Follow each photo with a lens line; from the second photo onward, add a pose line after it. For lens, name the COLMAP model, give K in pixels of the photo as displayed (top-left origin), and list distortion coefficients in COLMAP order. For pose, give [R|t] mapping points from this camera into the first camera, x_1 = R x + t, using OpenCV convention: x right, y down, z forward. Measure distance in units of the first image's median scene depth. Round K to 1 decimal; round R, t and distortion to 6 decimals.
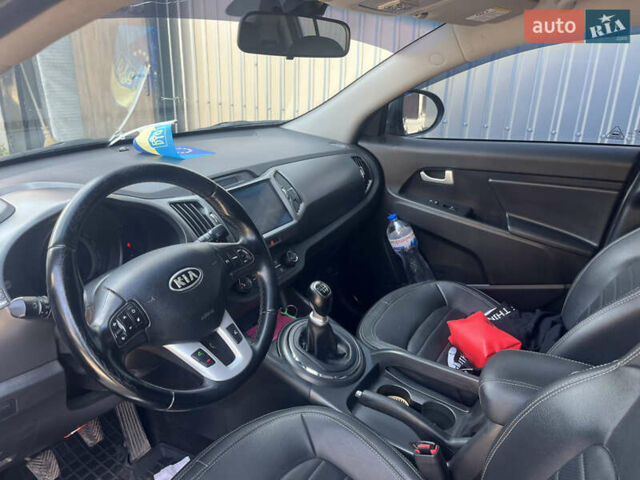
lens RADIAL K [[490.9, 0, 323.0], [0, 490.9, 242.9], [0, 0, 1]] dist [0.036343, -0.080684]
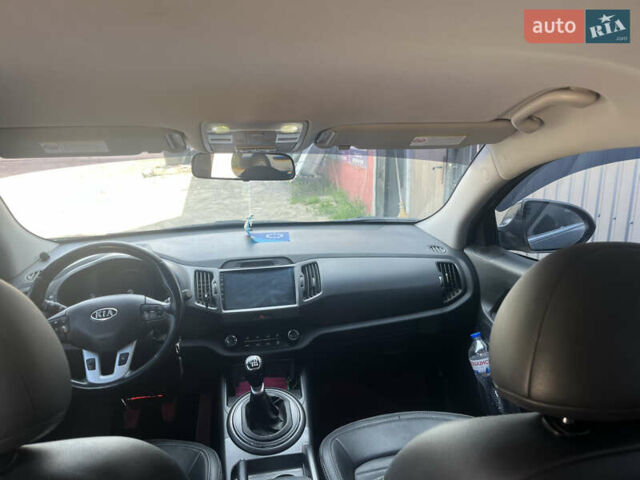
lens RADIAL K [[490.9, 0, 323.0], [0, 490.9, 242.9], [0, 0, 1]] dist [0.036343, -0.080684]
pose [[0.679212, 0.131458, -0.722074, 0.578733], [-0.239664, 0.969623, -0.048912, -0.105267], [0.693709, 0.206276, 0.690085, 0.148347]]
